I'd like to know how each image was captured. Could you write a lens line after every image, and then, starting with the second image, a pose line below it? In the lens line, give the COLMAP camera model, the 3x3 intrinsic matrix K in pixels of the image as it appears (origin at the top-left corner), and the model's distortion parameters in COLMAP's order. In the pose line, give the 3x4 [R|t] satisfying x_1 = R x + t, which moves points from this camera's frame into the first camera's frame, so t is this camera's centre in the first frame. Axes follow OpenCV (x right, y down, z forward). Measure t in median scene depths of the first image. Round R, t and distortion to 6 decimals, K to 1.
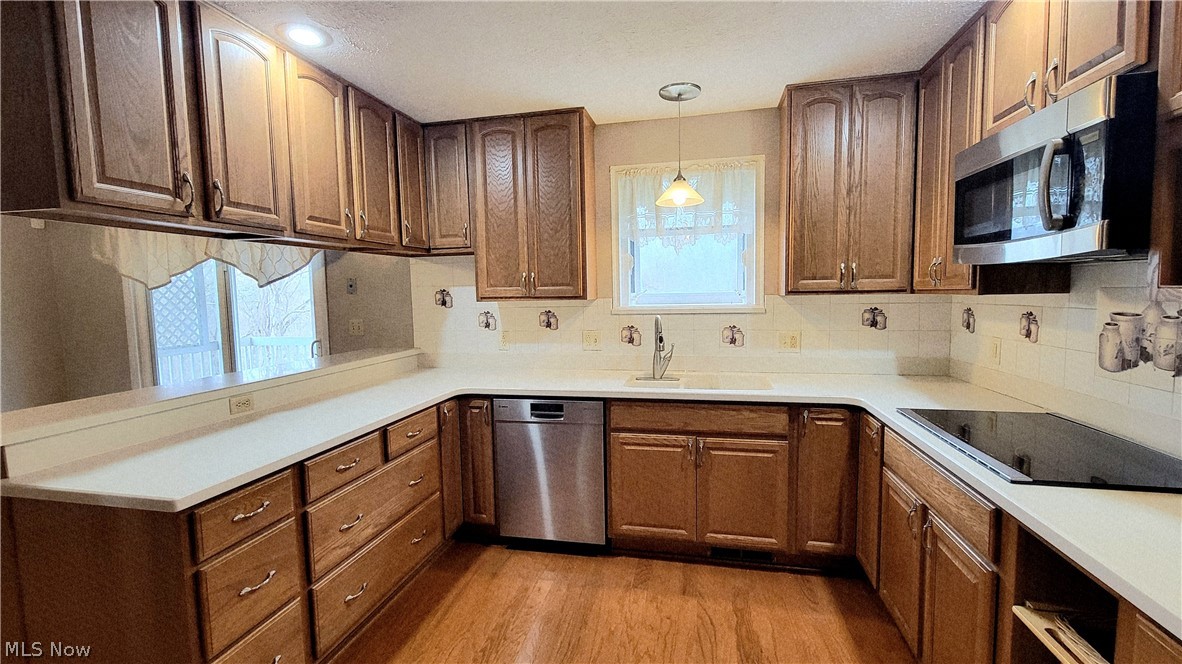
lens RADIAL K [[507.7, 0, 591.0], [0, 507.7, 332.0], [0, 0, 1]] dist [0.001014, 0.000256]
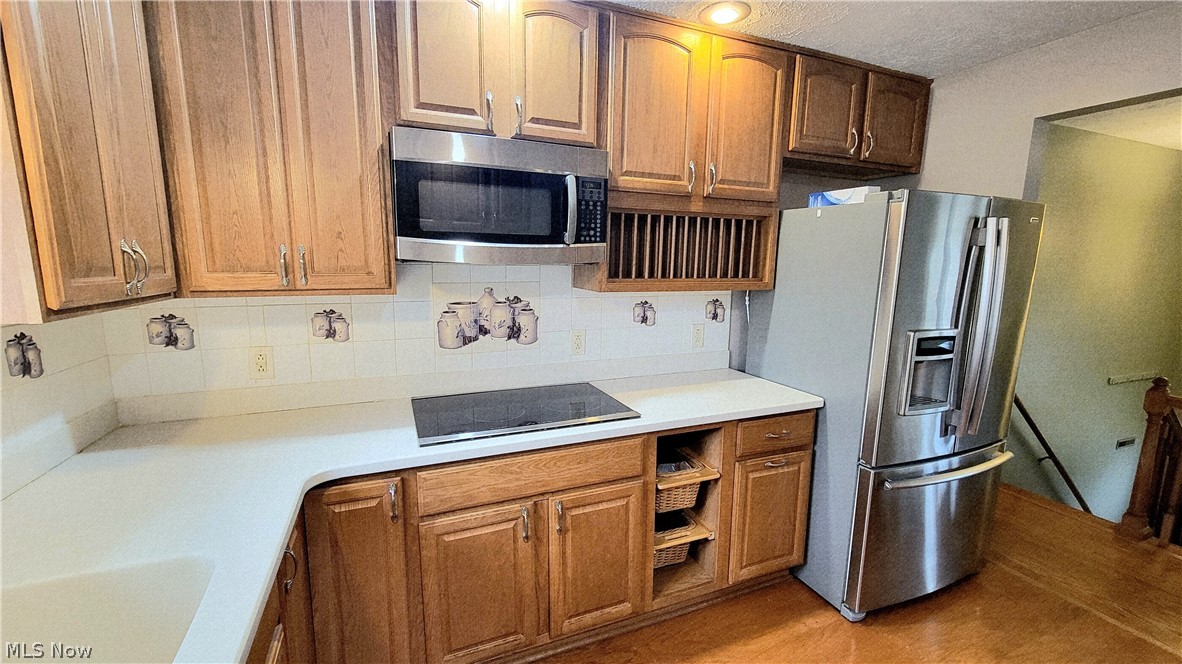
lens RADIAL K [[480.6, 0, 589.0], [0, 480.6, 334.0], [0, 0, 1]] dist [-0.000280, -0.000538]
pose [[-0.576894, -0.116922, 0.808408, -0.149559], [0.063811, 0.980226, 0.187308, -0.163714], [-0.814323, 0.159642, -0.558026, 1.395299]]
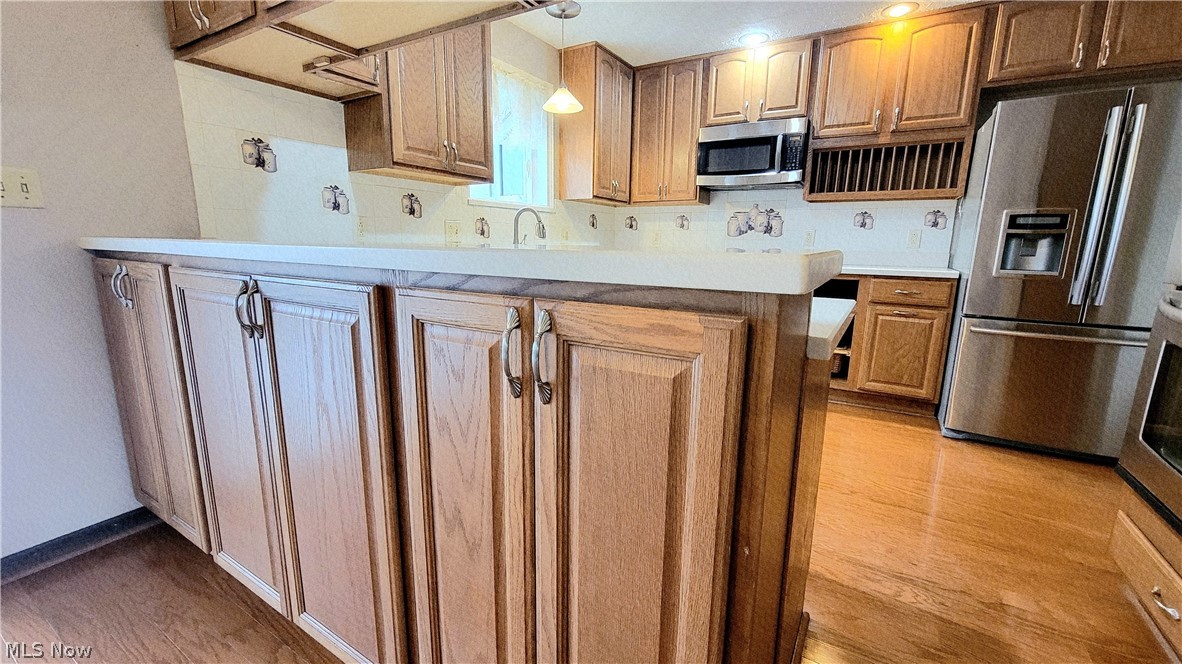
lens RADIAL K [[480.6, 0, 589.0], [0, 480.6, 334.0], [0, 0, 1]] dist [-0.000280, -0.000538]
pose [[0.325941, -0.156192, 0.932398, -1.466354], [0.054504, 0.987722, 0.146406, 0.165023], [-0.943817, 0.003100, 0.330453, 0.897572]]
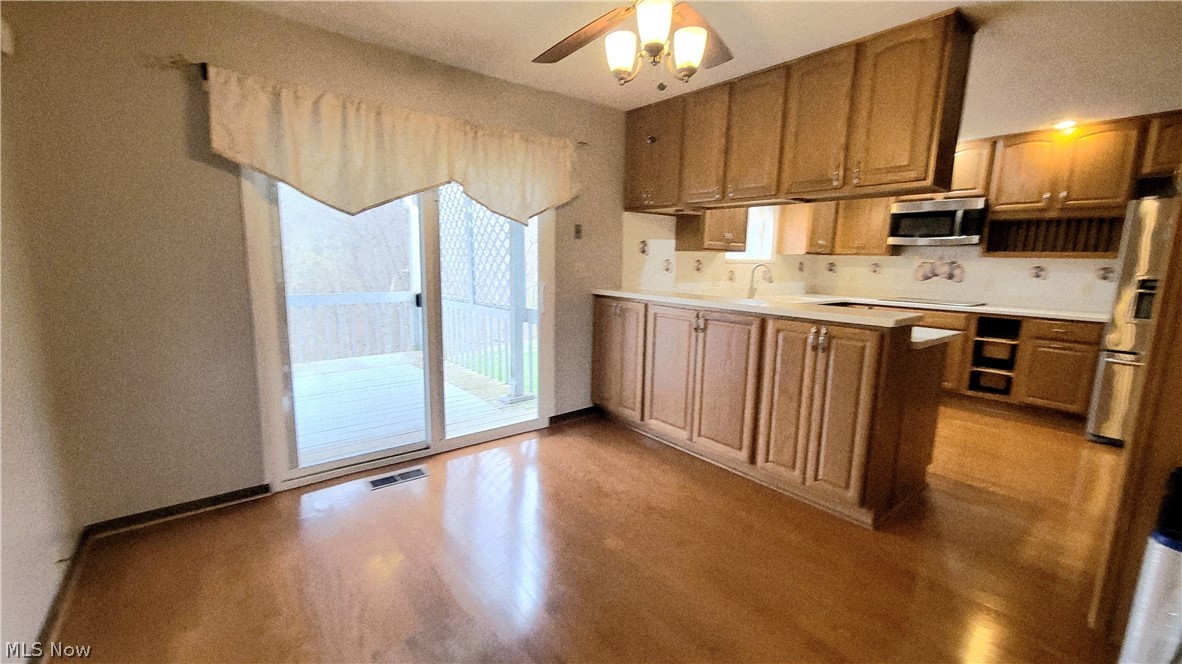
lens RADIAL K [[472.8, 0, 594.4], [0, 472.8, 345.5], [0, 0, 1]] dist [0.000831, 0.000043]
pose [[0.628893, -0.110375, 0.769617, -2.607729], [0.031620, 0.992684, 0.116528, 0.067842], [-0.776848, -0.048949, 0.627782, 0.705761]]
